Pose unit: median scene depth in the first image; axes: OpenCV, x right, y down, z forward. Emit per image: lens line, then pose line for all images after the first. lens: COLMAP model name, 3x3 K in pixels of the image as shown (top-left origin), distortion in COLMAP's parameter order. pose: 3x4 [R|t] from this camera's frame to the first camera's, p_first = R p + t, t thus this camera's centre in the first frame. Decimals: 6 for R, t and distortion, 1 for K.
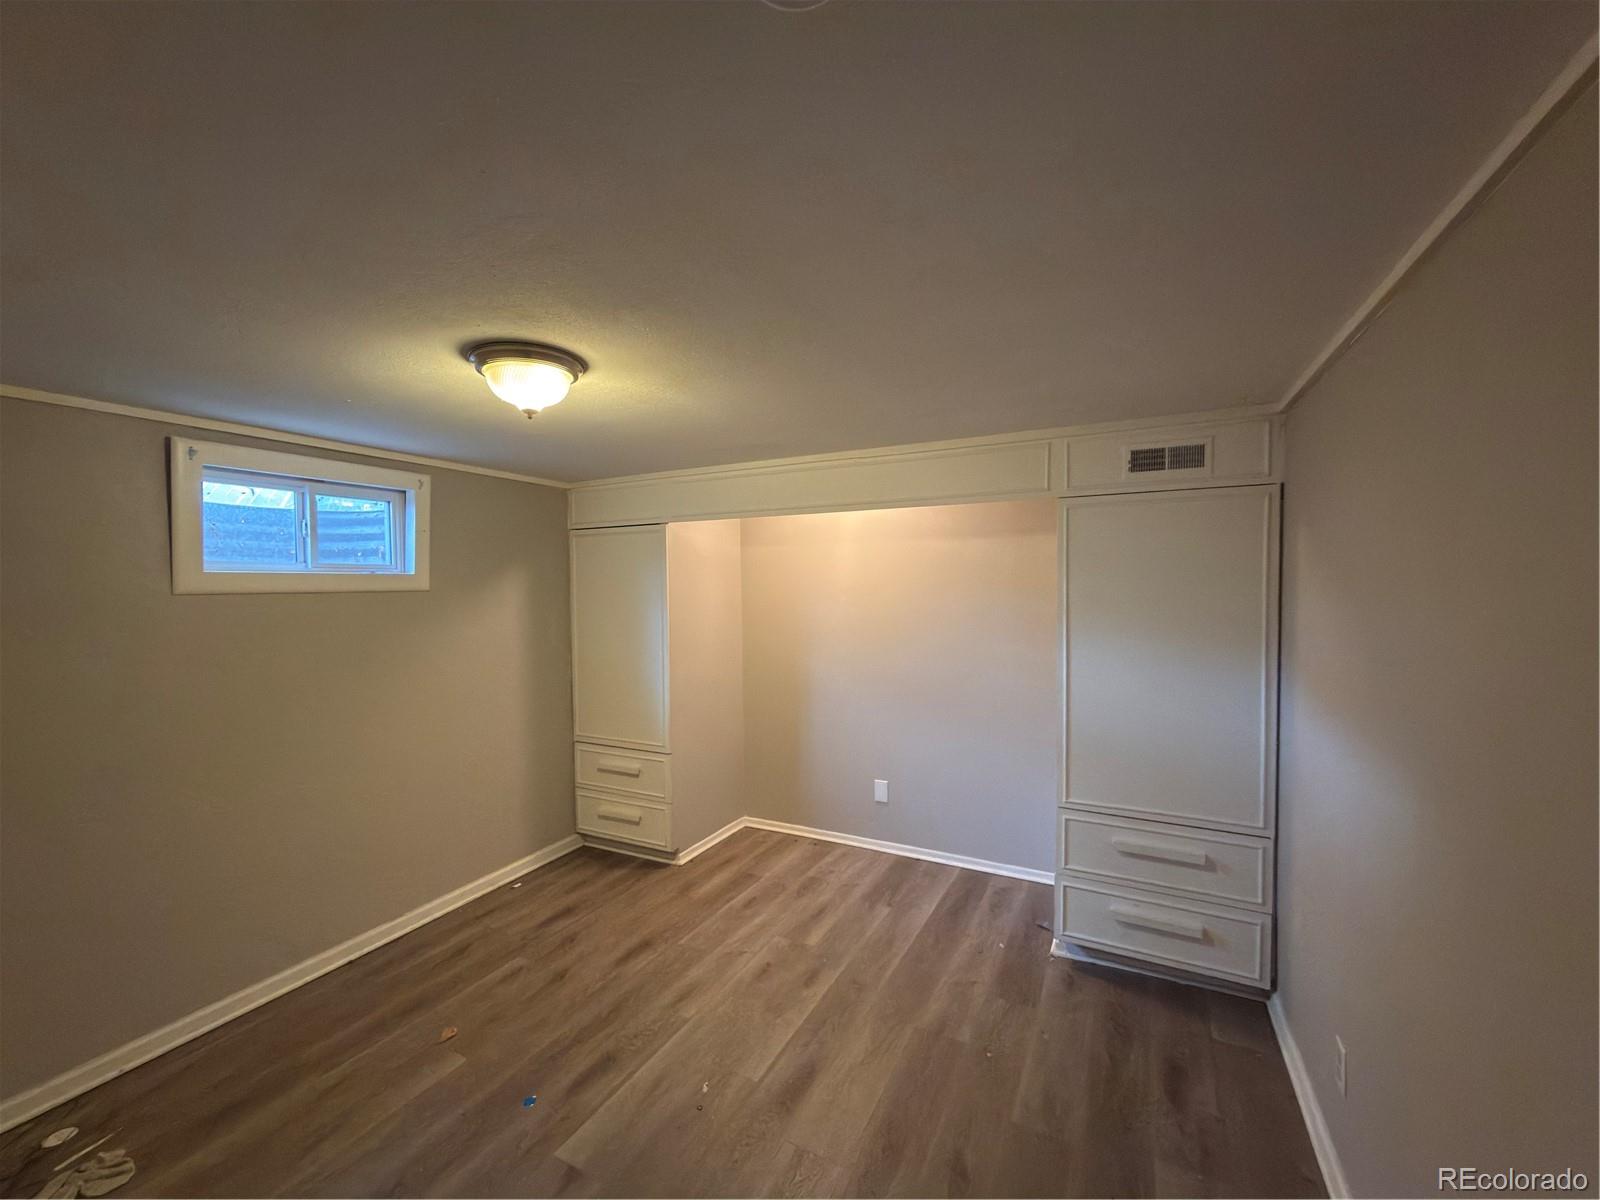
lens RADIAL K [[639.9, 0, 799.3], [0, 639.9, 599.4], [0, 0, 1]] dist [-0.002679, -0.000048]
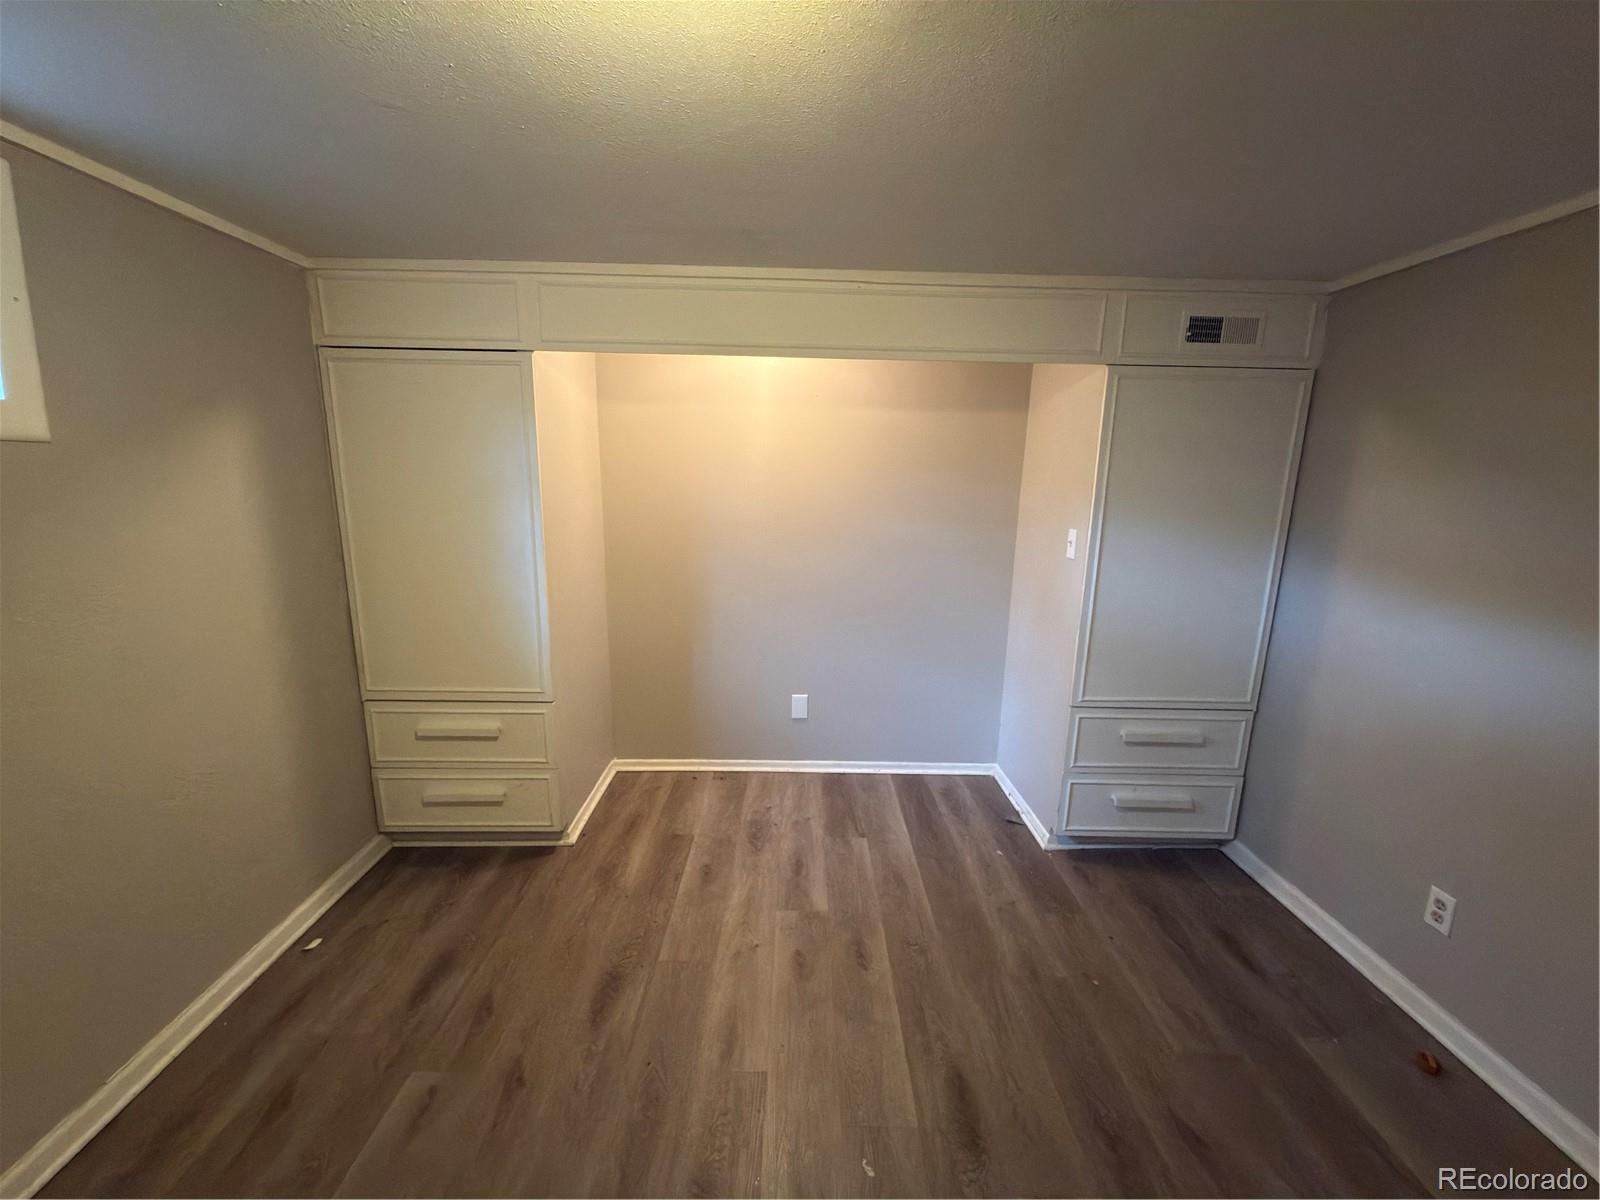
lens RADIAL K [[639.9, 0, 801.9], [0, 639.9, 601.4], [0, 0, 1]] dist [-0.002679, -0.000048]
pose [[0.881671, -0.067581, 0.466999, -0.321602], [-0.016771, 0.984577, 0.174144, 0.010695], [-0.471566, -0.161369, 0.866940, 0.331073]]
